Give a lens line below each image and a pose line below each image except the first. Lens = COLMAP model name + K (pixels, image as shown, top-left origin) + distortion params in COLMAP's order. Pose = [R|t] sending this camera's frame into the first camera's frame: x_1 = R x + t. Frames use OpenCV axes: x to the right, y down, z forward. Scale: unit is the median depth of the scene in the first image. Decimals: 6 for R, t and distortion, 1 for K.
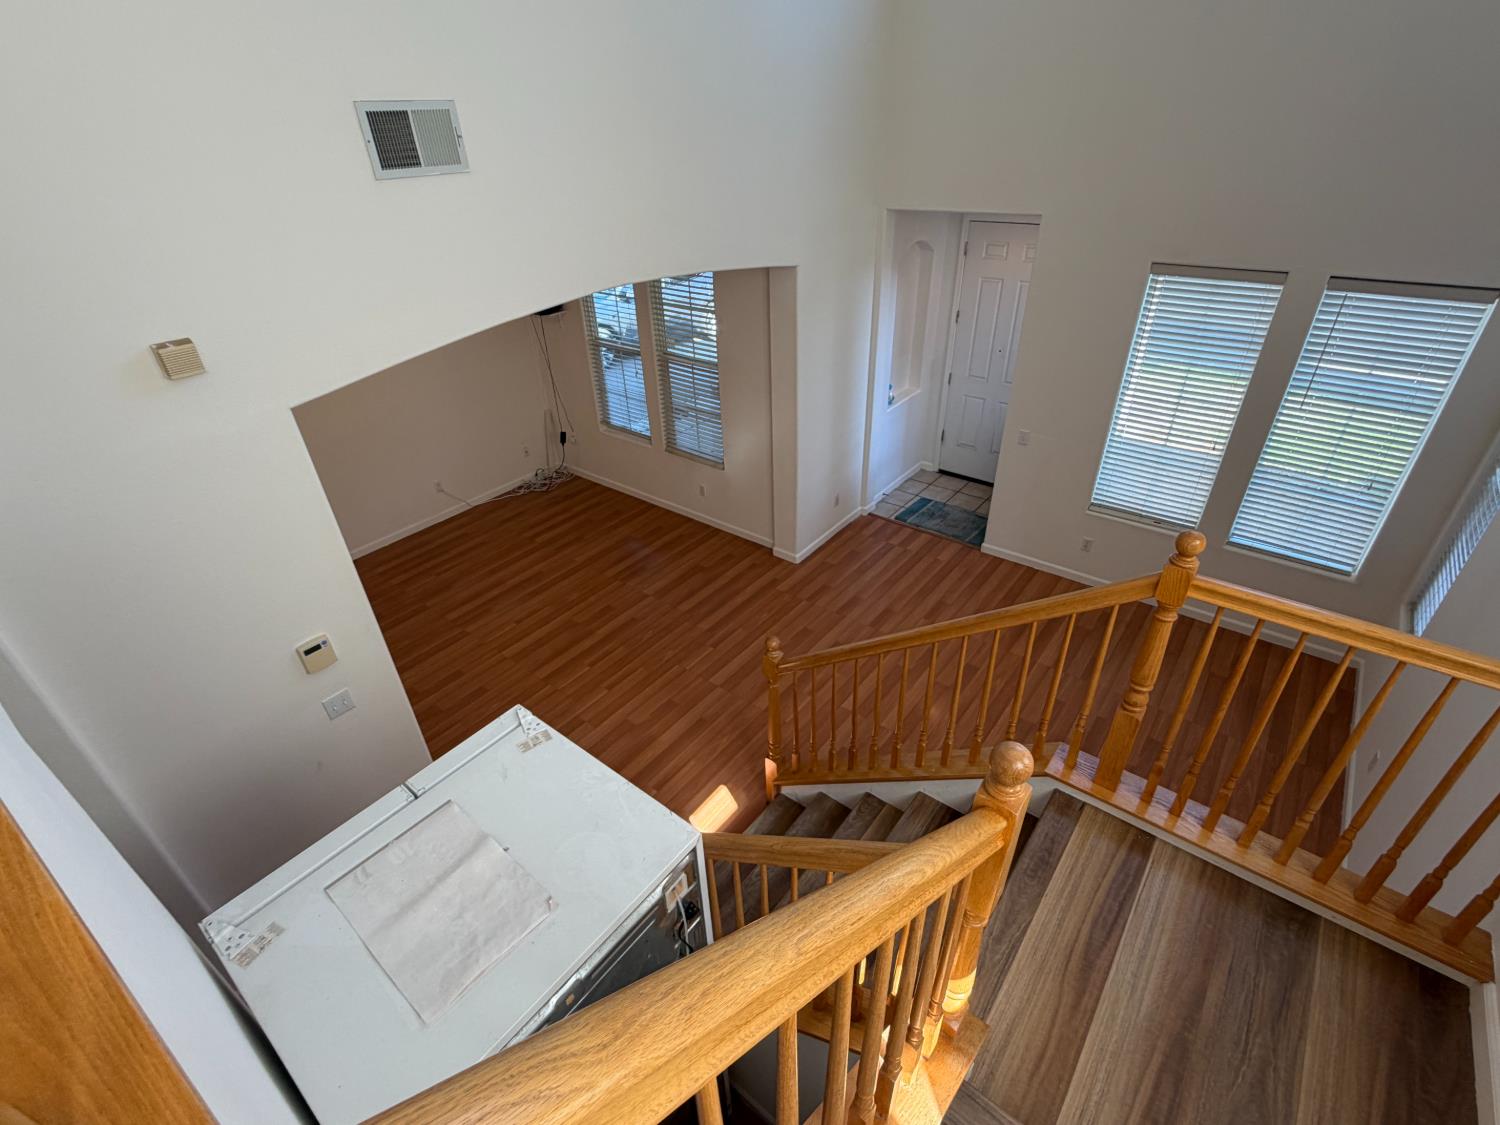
lens RADIAL K [[696.1, 0, 750.0], [0, 696.1, 562.5], [0, 0, 1]] dist [-0.003055, -0.000680]
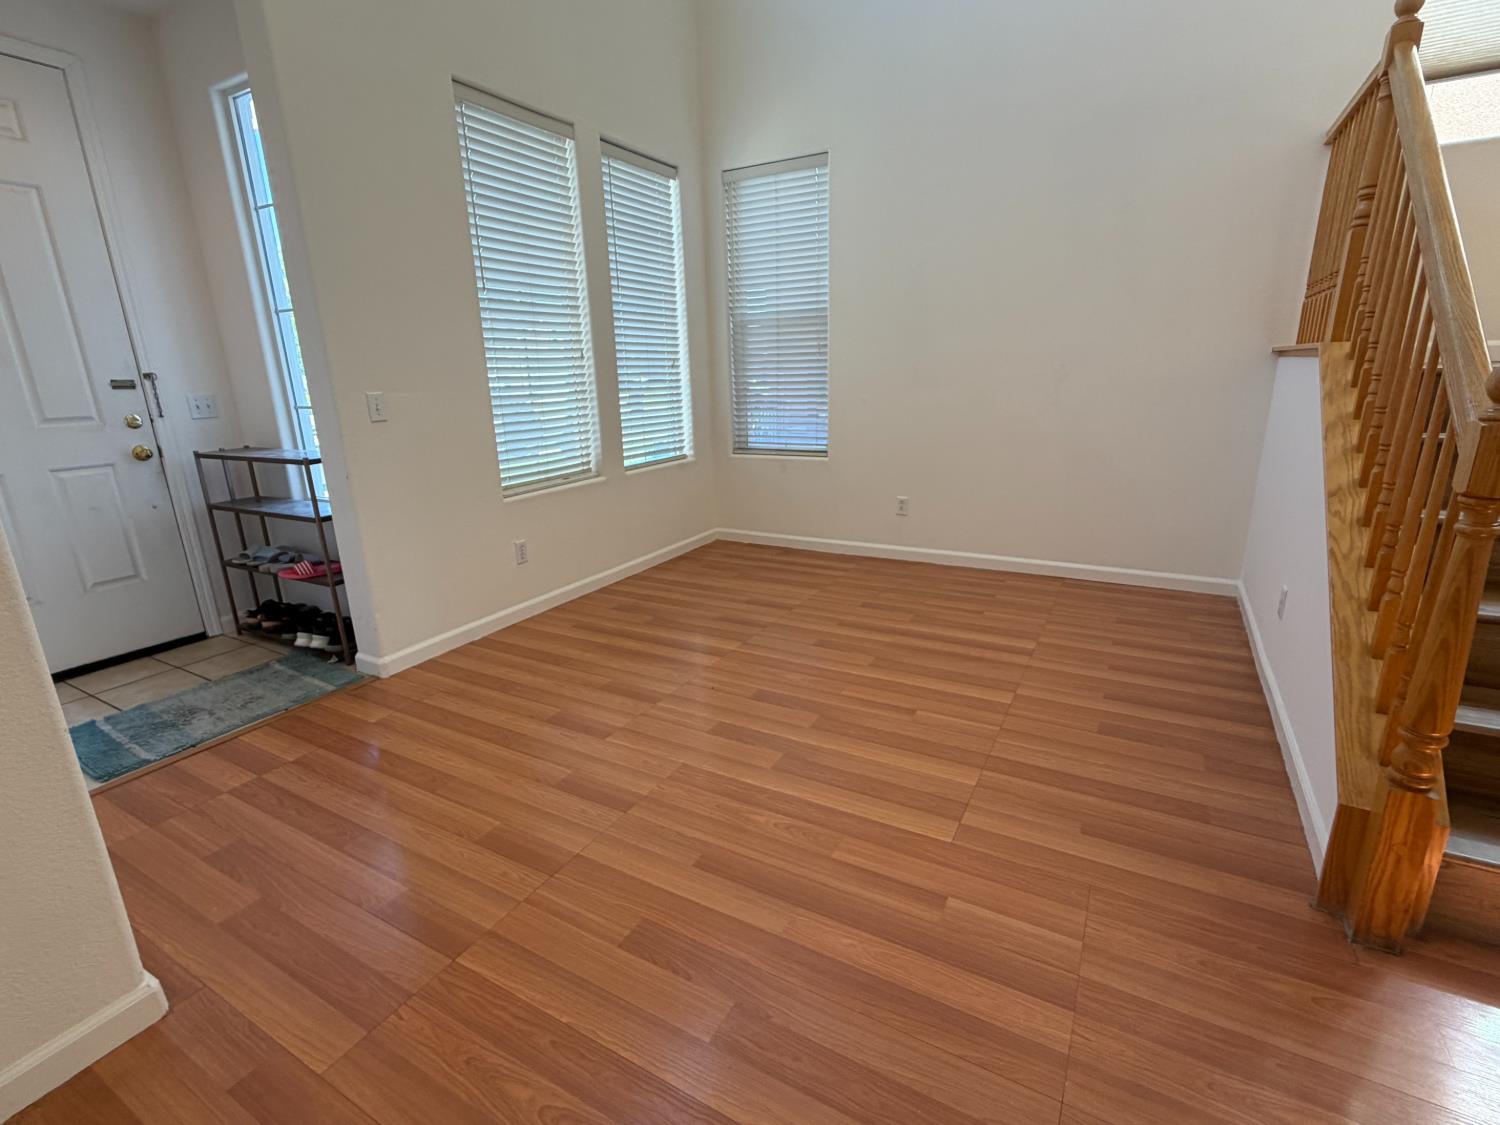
lens RADIAL K [[692.2, 0, 750.0], [0, 692.2, 562.5], [0, 0, 1]] dist [0.000719, -0.000744]
pose [[-0.154882, -0.231650, 0.960390, -0.185204], [0.553774, 0.784684, 0.278577, -0.089849], [-0.818135, 0.574986, 0.006748, 0.934696]]
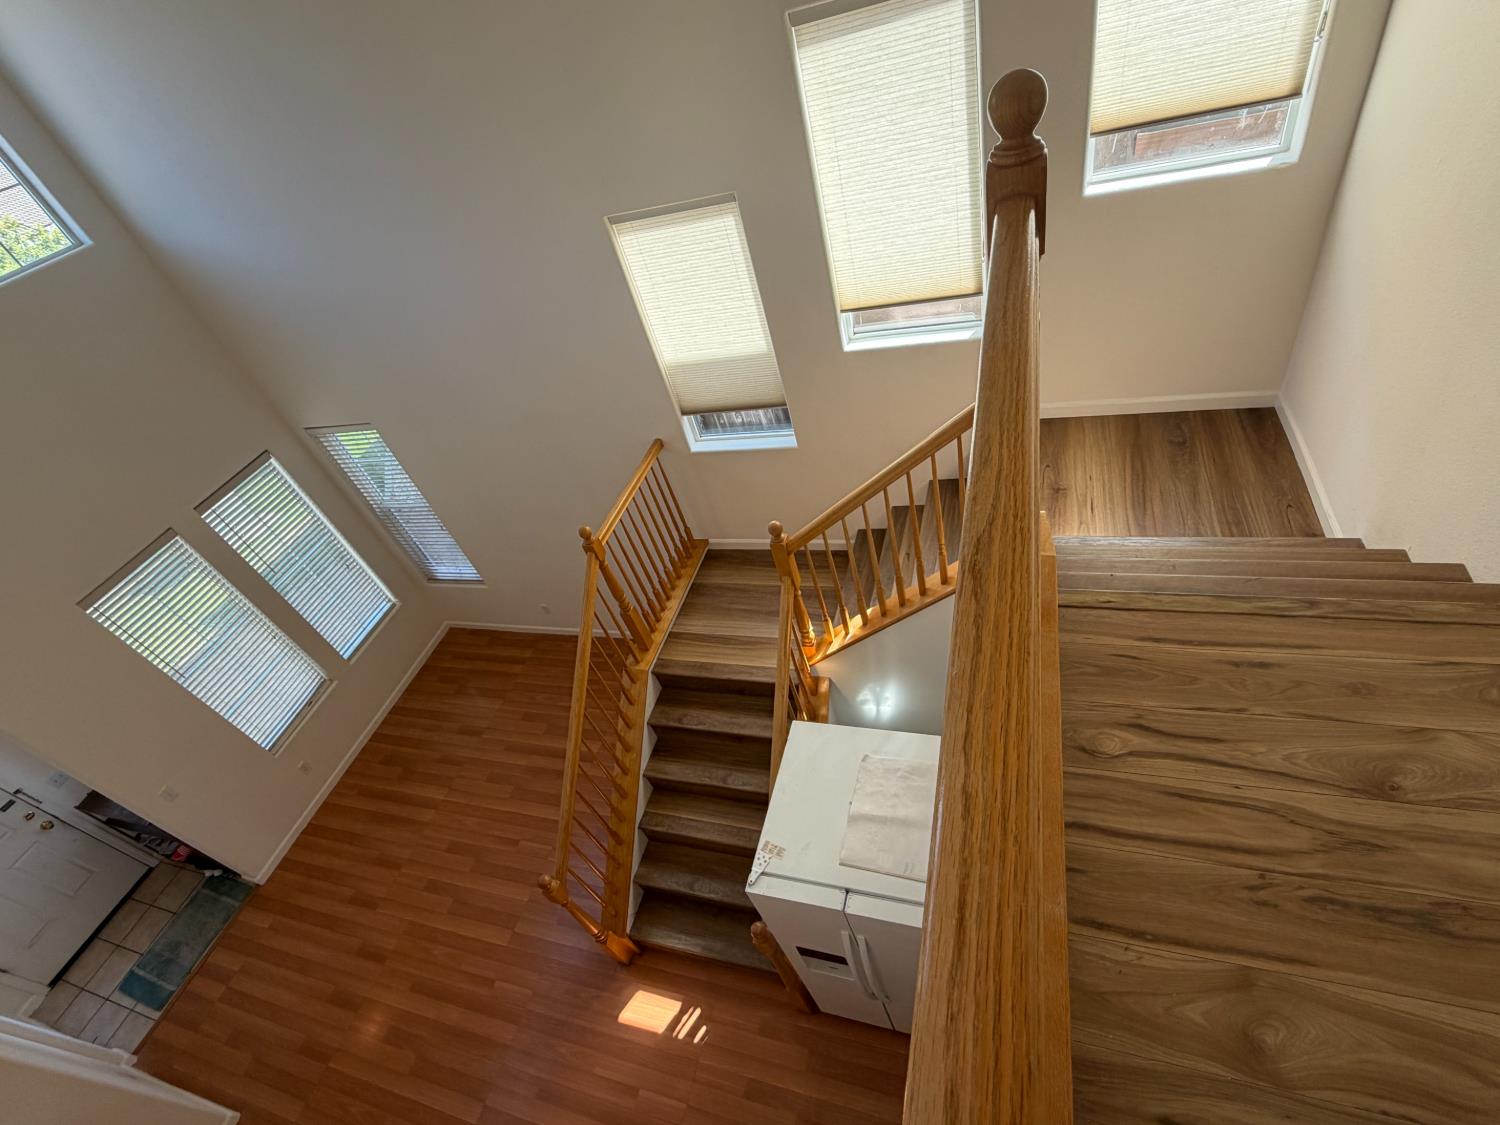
lens RADIAL K [[696.1, 0, 750.0], [0, 696.1, 562.5], [0, 0, 1]] dist [-0.003055, -0.000680]
pose [[-0.351980, -0.536373, 0.767082, -0.433446], [0.703057, 0.389519, 0.594968, -0.334264], [-0.617917, 0.748718, 0.239998, 0.120917]]
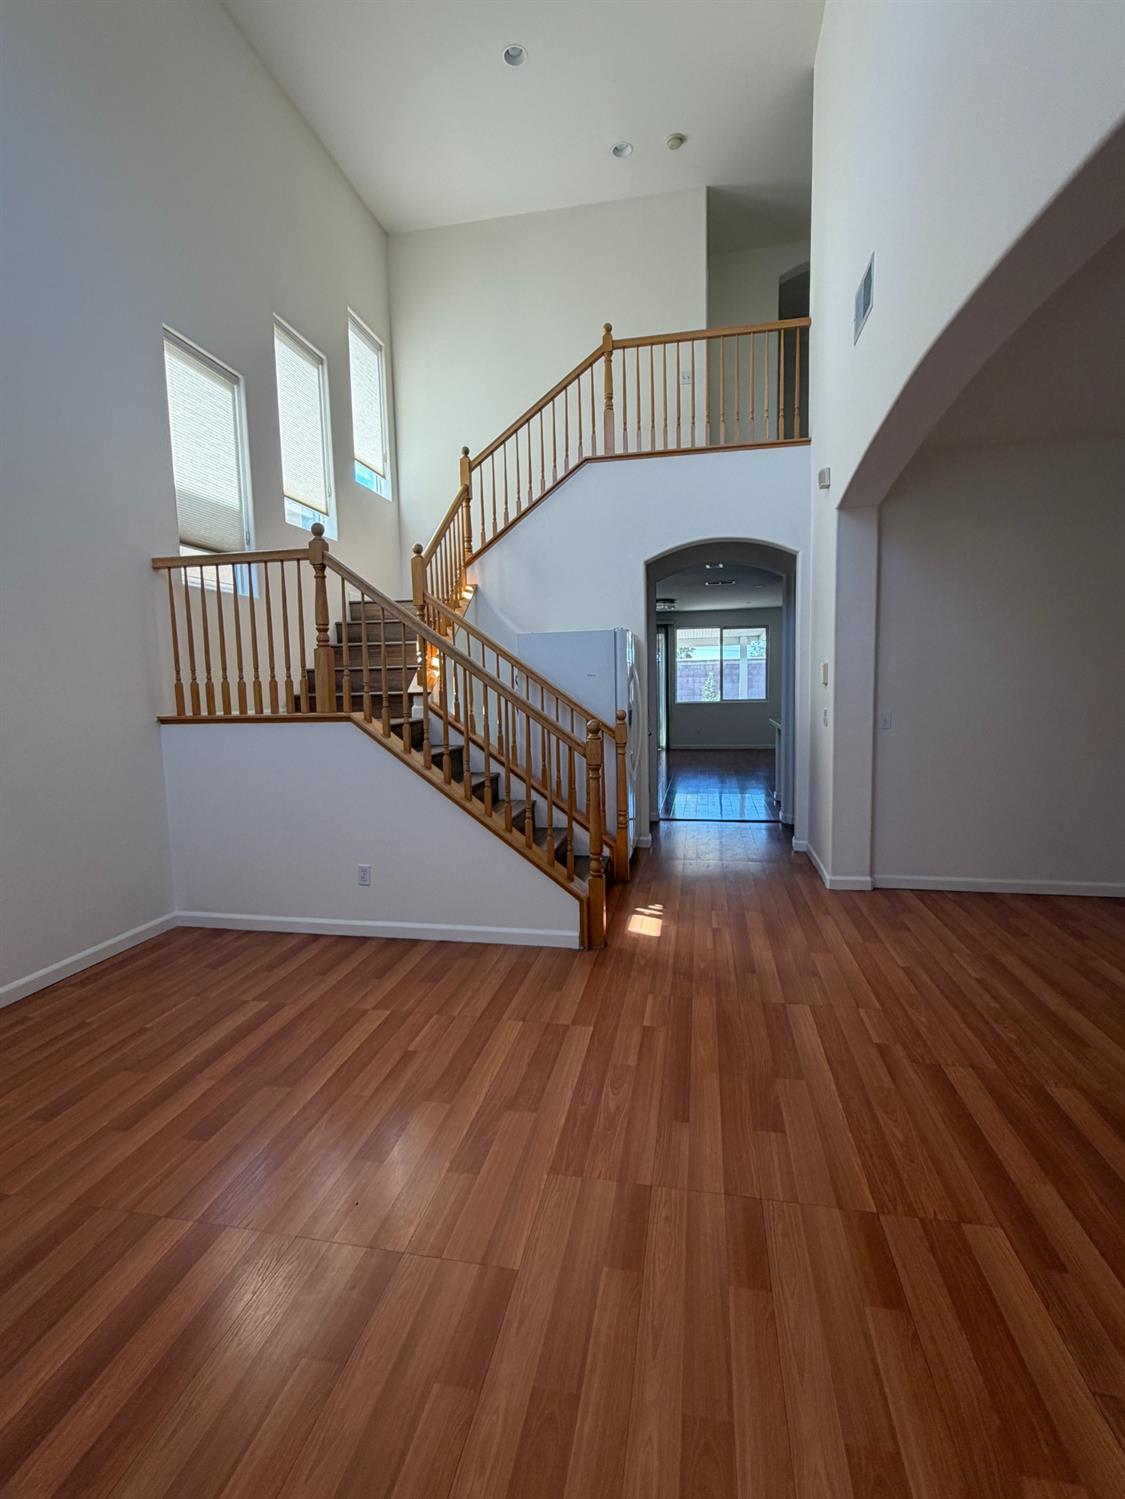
lens RADIAL K [[695.7, 0, 562.5], [0, 695.7, 749.5], [0, 0, 1]] dist [-0.003055, -0.000680]
pose [[-0.889664, 0.094996, -0.446625, 0.381500], [-0.198272, 0.800727, 0.565265, -0.310419], [0.411322, 0.591449, -0.693543, 1.188265]]
